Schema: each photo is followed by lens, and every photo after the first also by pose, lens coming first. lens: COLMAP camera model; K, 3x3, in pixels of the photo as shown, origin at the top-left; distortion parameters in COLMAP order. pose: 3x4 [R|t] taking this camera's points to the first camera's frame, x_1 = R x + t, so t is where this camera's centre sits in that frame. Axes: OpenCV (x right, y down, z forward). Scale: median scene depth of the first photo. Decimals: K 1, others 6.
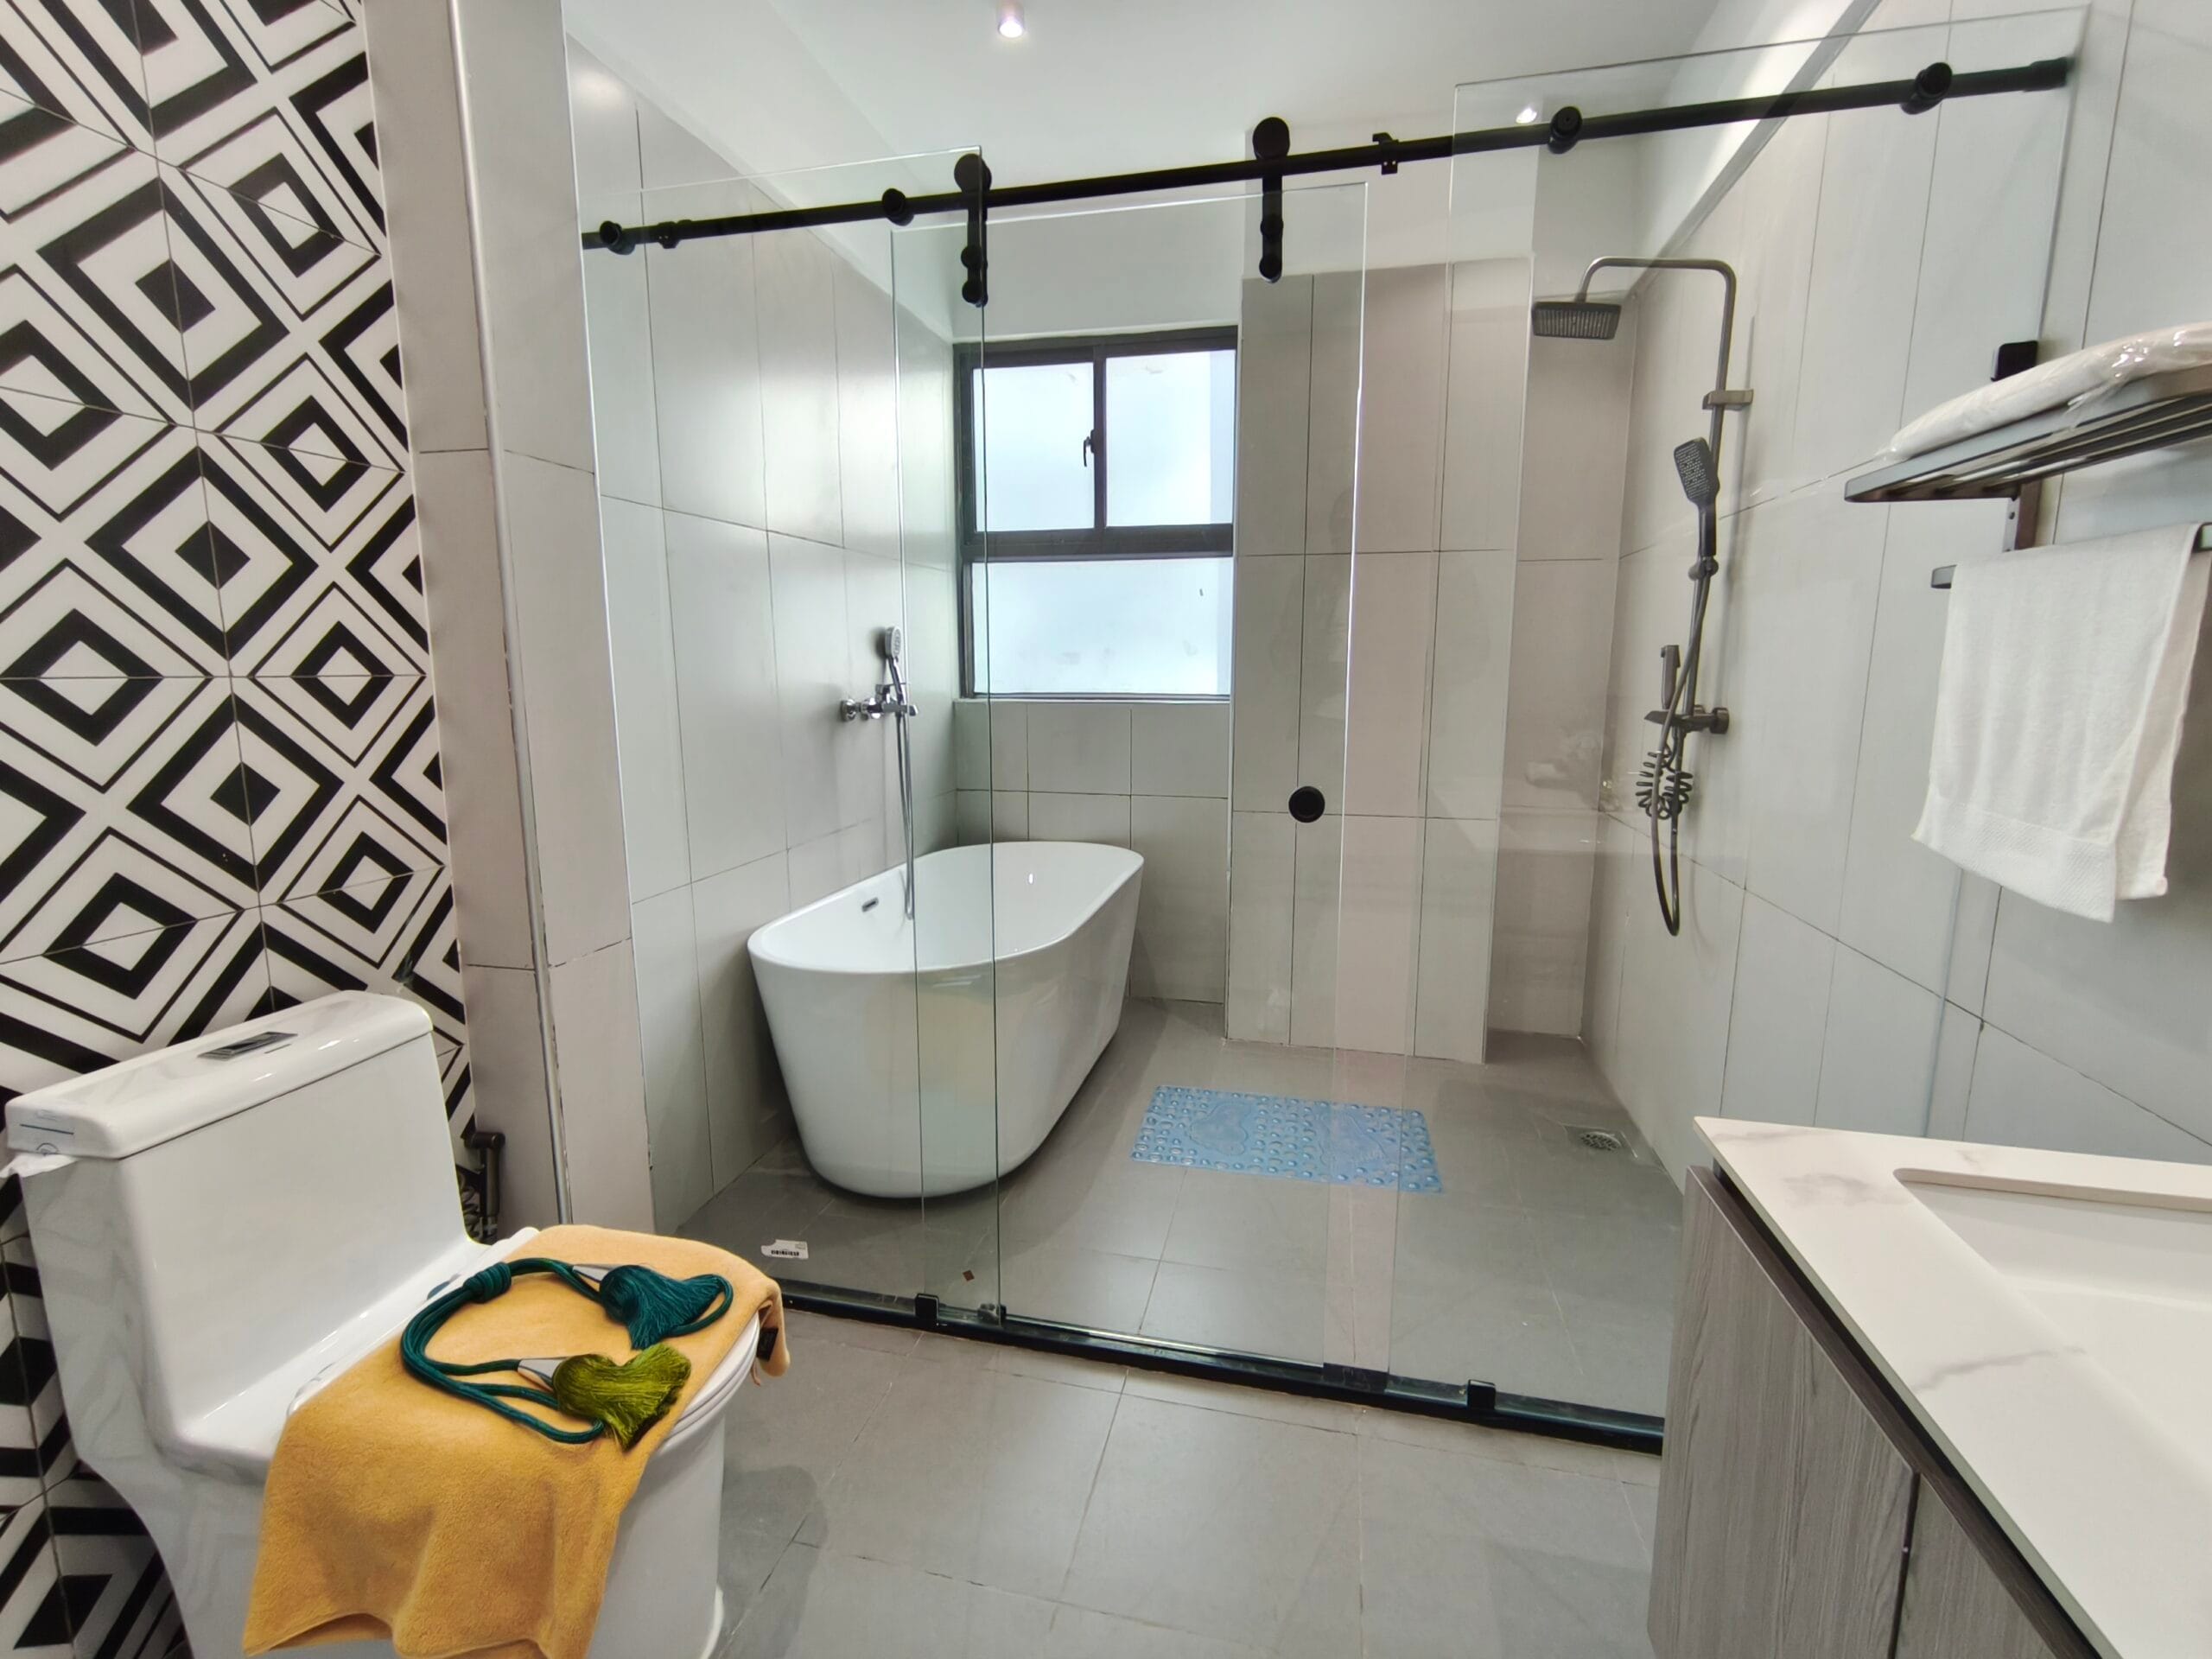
lens RADIAL K [[979.9, 0, 1114.8], [0, 979.9, 822.7], [0, 0, 1]] dist [0.003245, 0.001457]
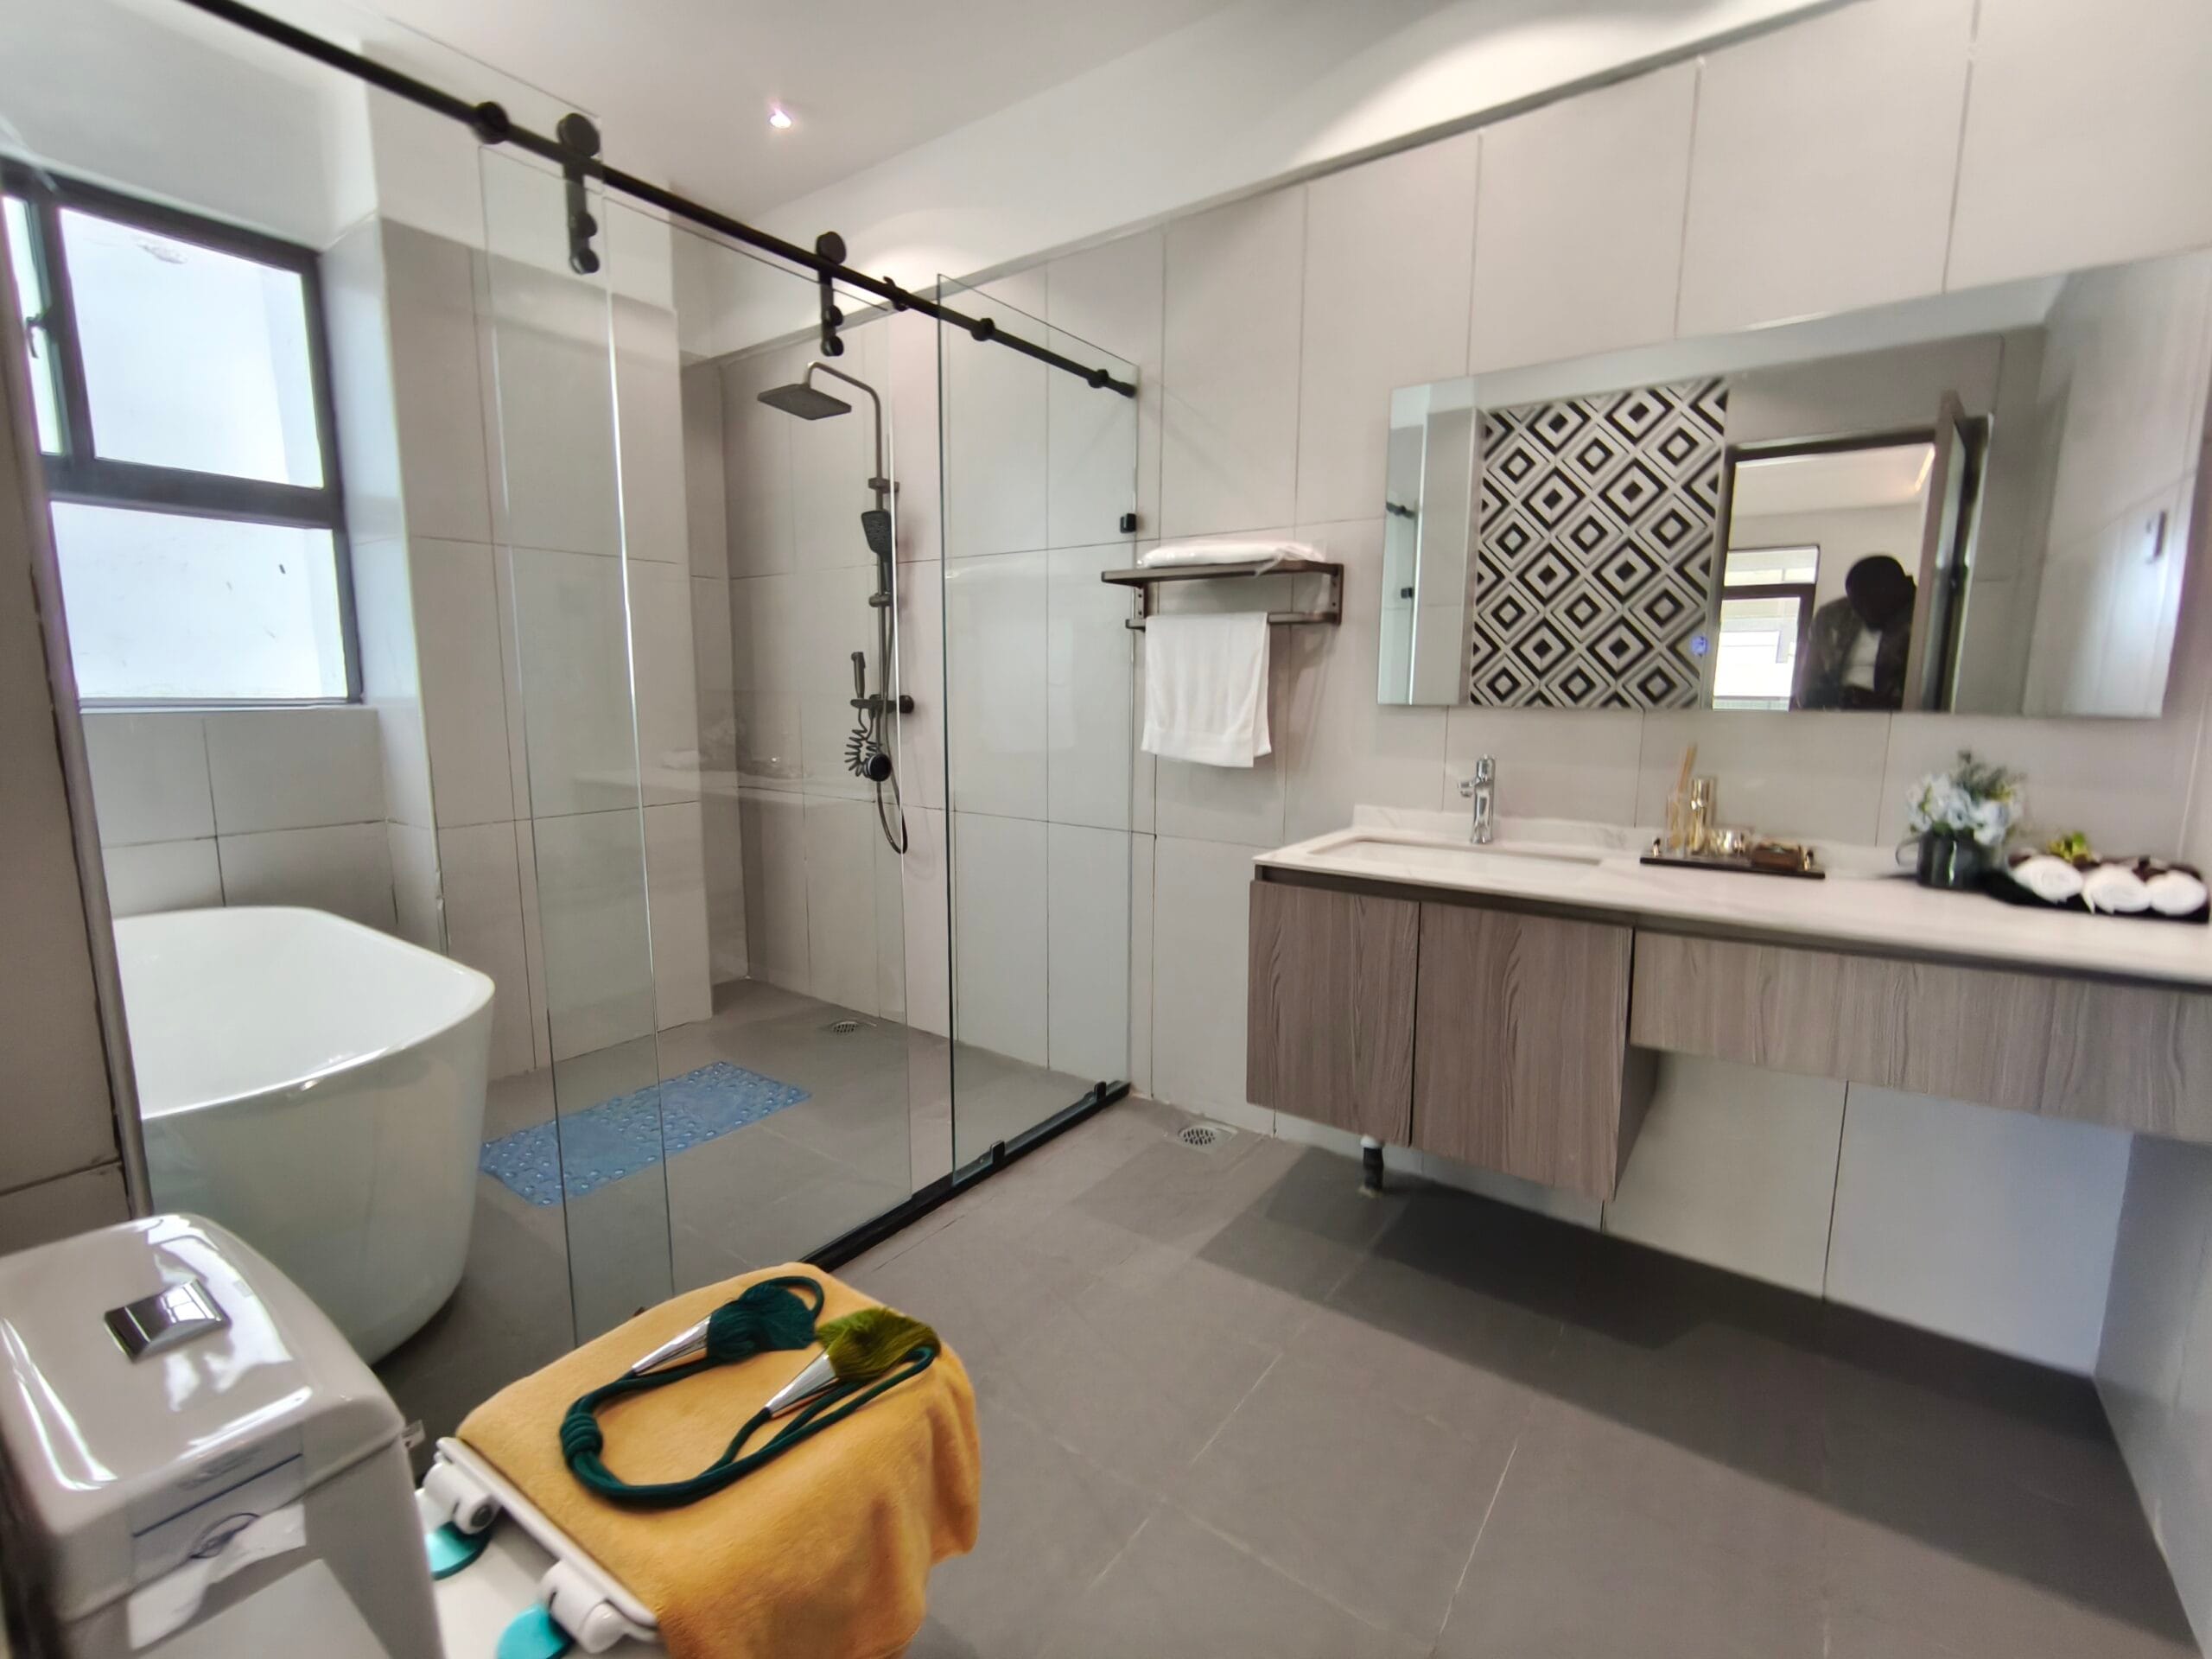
lens RADIAL K [[979.9, 0, 1114.5], [0, 979.9, 830.3], [0, 0, 1]] dist [0.003245, 0.001457]
pose [[0.380601, -0.141750, 0.913811, -0.857273], [0.141328, 0.985489, 0.094006, -0.014810], [-0.913876, 0.093368, 0.395112, 0.202782]]
